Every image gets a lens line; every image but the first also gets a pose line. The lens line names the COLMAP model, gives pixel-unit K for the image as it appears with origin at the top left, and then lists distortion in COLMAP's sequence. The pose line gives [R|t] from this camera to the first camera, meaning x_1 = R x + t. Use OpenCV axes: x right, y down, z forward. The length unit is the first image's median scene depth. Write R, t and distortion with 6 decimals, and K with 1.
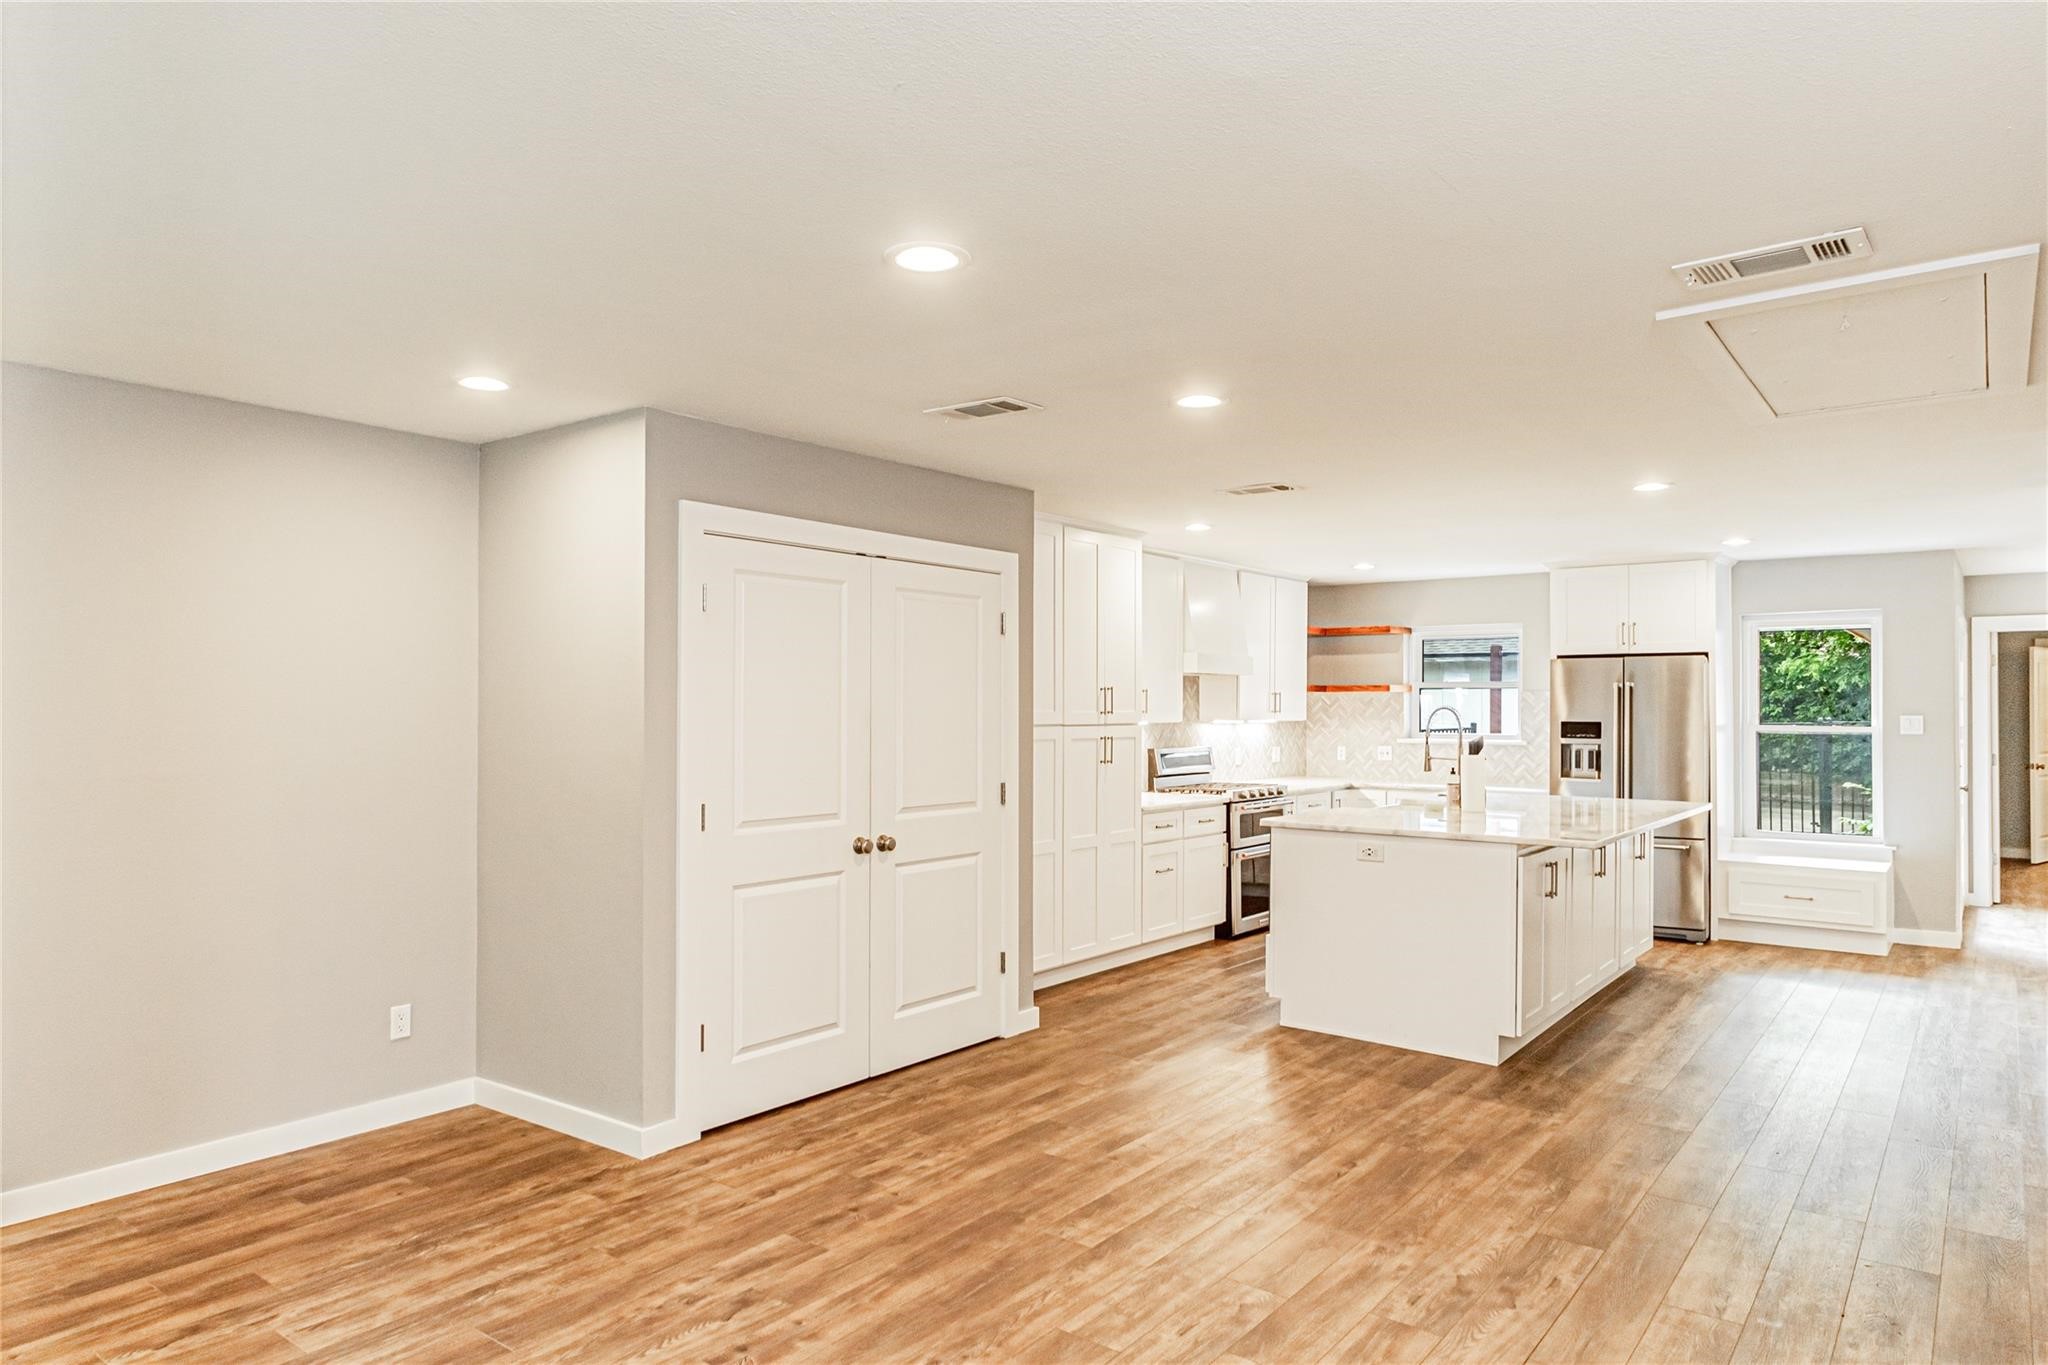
lens RADIAL K [[1374.1, 0, 1027.4], [0, 1374.1, 675.5], [0, 0, 1]] dist [0.039946, -0.000307]
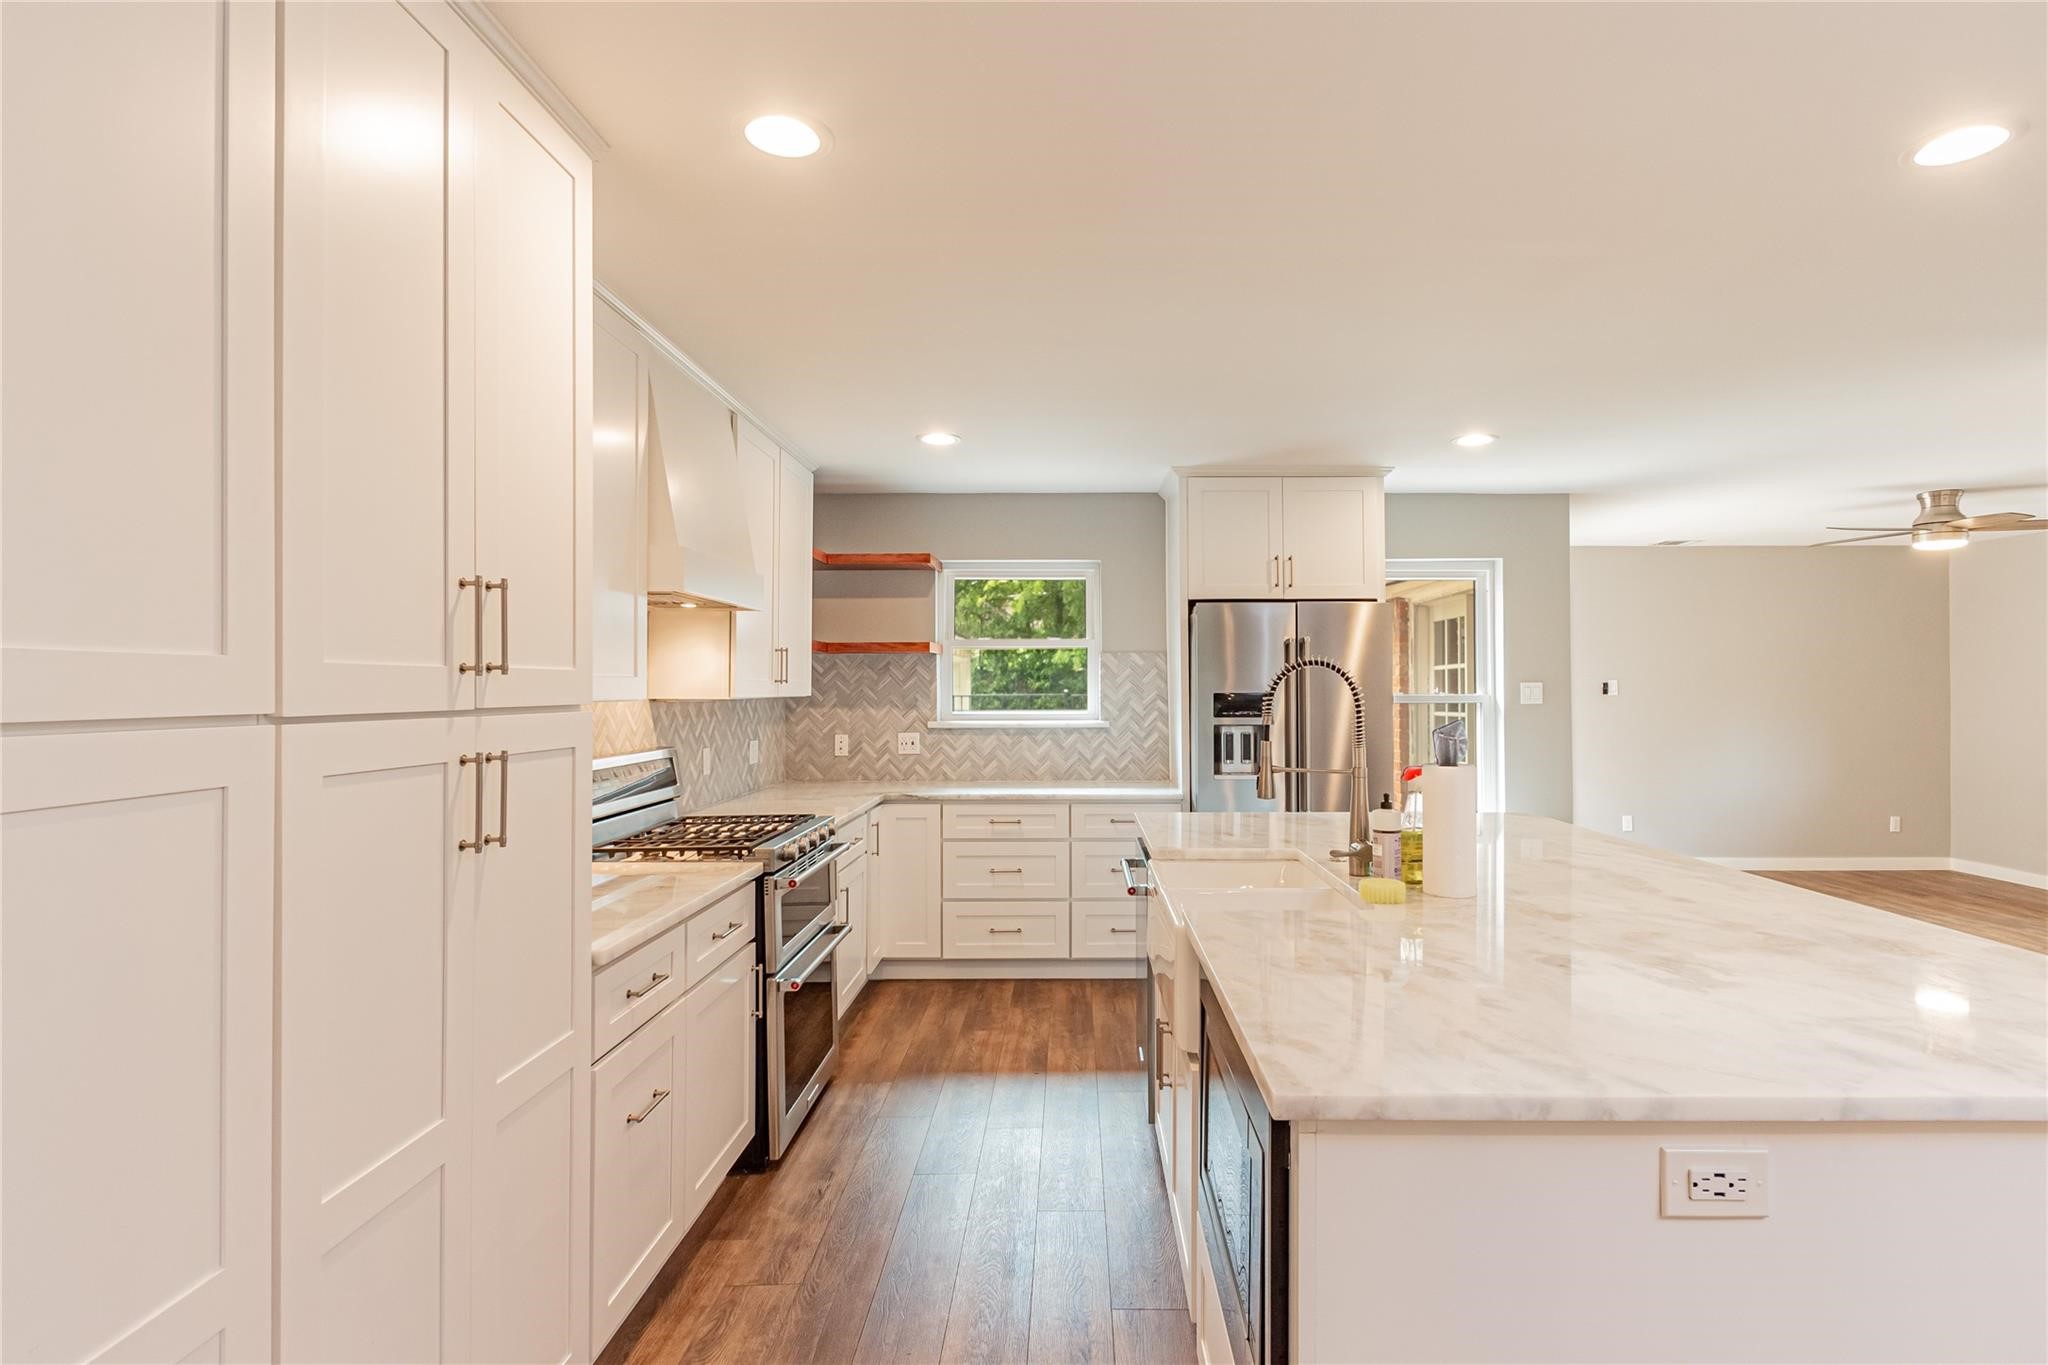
lens RADIAL K [[1035.8, 0, 1074.8], [0, 1035.8, 684.8], [0, 0, 1]] dist [-0.000384, -0.000048]
pose [[0.807476, -0.003977, 0.589887, 0.025125], [-0.008352, 0.999800, 0.018174, 0.020389], [-0.589841, -0.019602, 0.807281, 0.633890]]
